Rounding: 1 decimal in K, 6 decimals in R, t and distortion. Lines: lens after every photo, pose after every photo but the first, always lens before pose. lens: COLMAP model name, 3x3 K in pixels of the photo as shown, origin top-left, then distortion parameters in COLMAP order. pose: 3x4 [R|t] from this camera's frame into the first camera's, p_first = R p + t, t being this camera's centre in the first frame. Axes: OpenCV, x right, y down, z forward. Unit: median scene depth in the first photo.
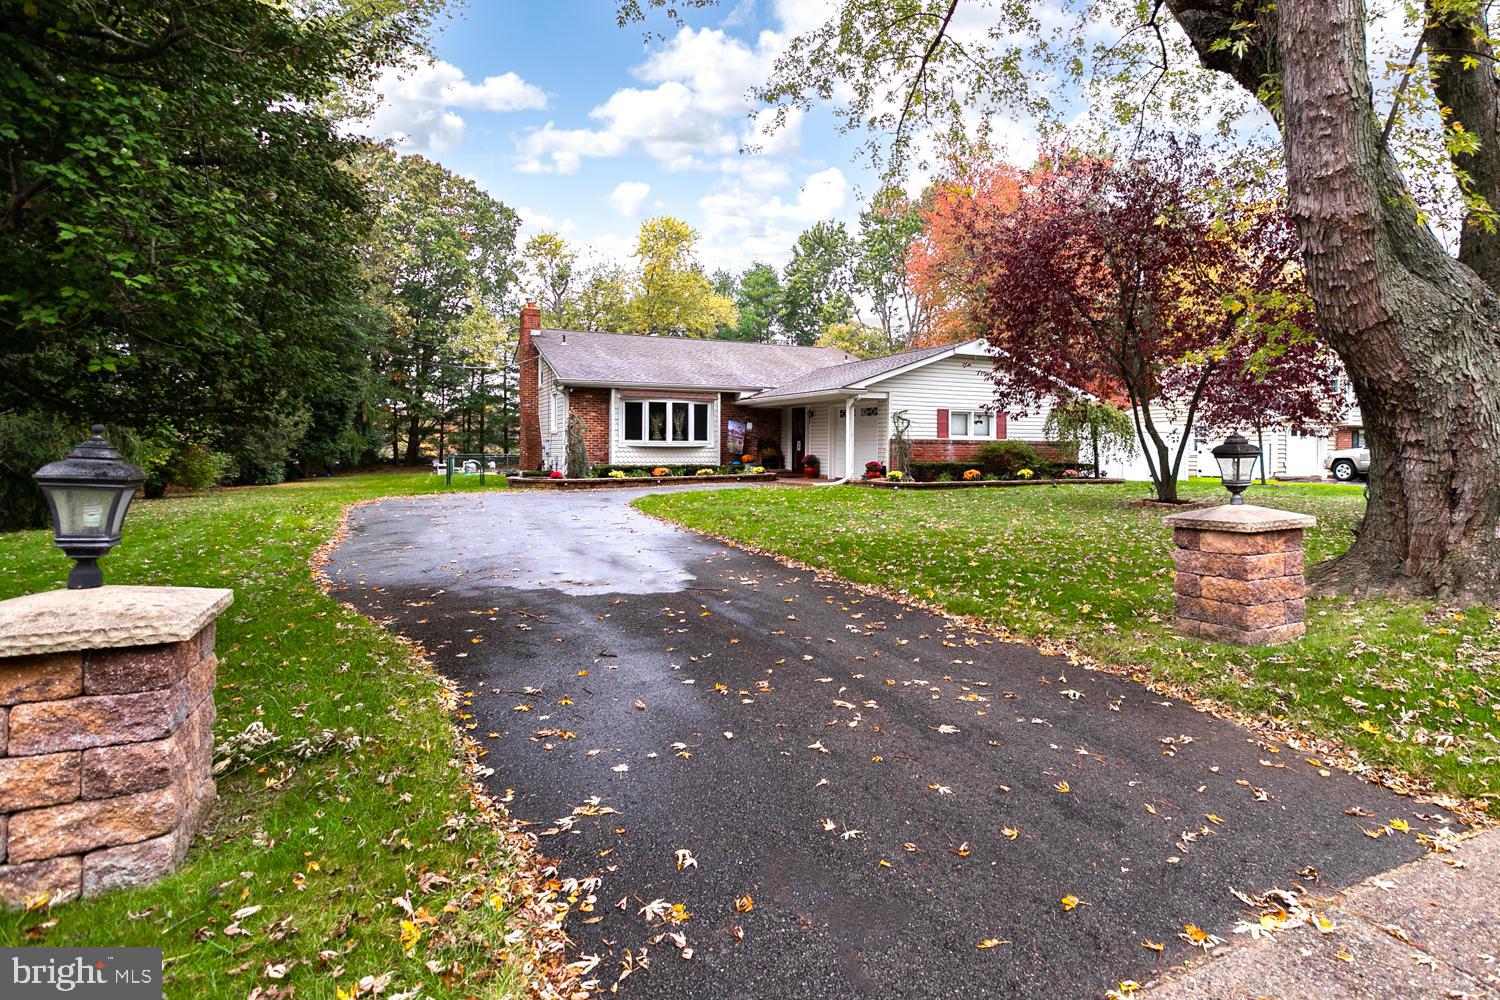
lens RADIAL K [[729.1, 0, 825.4], [0, 729.1, 451.1], [0, 0, 1]] dist [-0.041298, 0.013990]
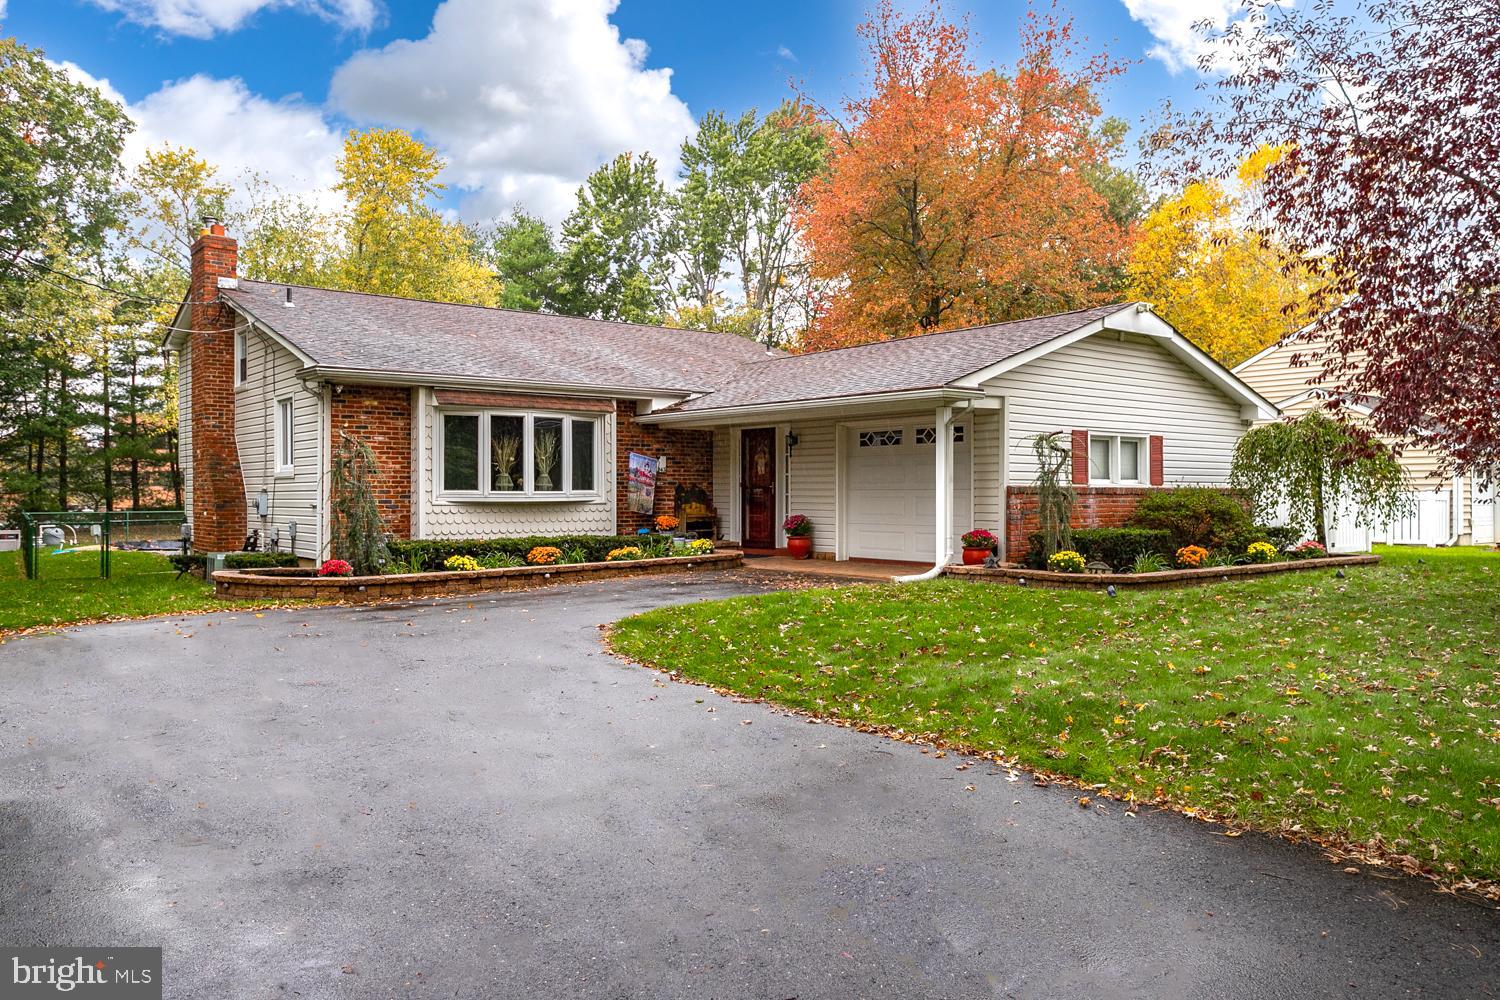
lens RADIAL K [[1006.7, 0, 740.7], [0, 1006.7, 497.1], [0, 0, 1]] dist [-0.006480, 0.018121]
pose [[0.987064, -0.005993, 0.160215, -0.177346], [0.006070, 0.999982, 0.000008, -0.008577], [-0.160212, 0.000964, 0.987082, 0.264222]]
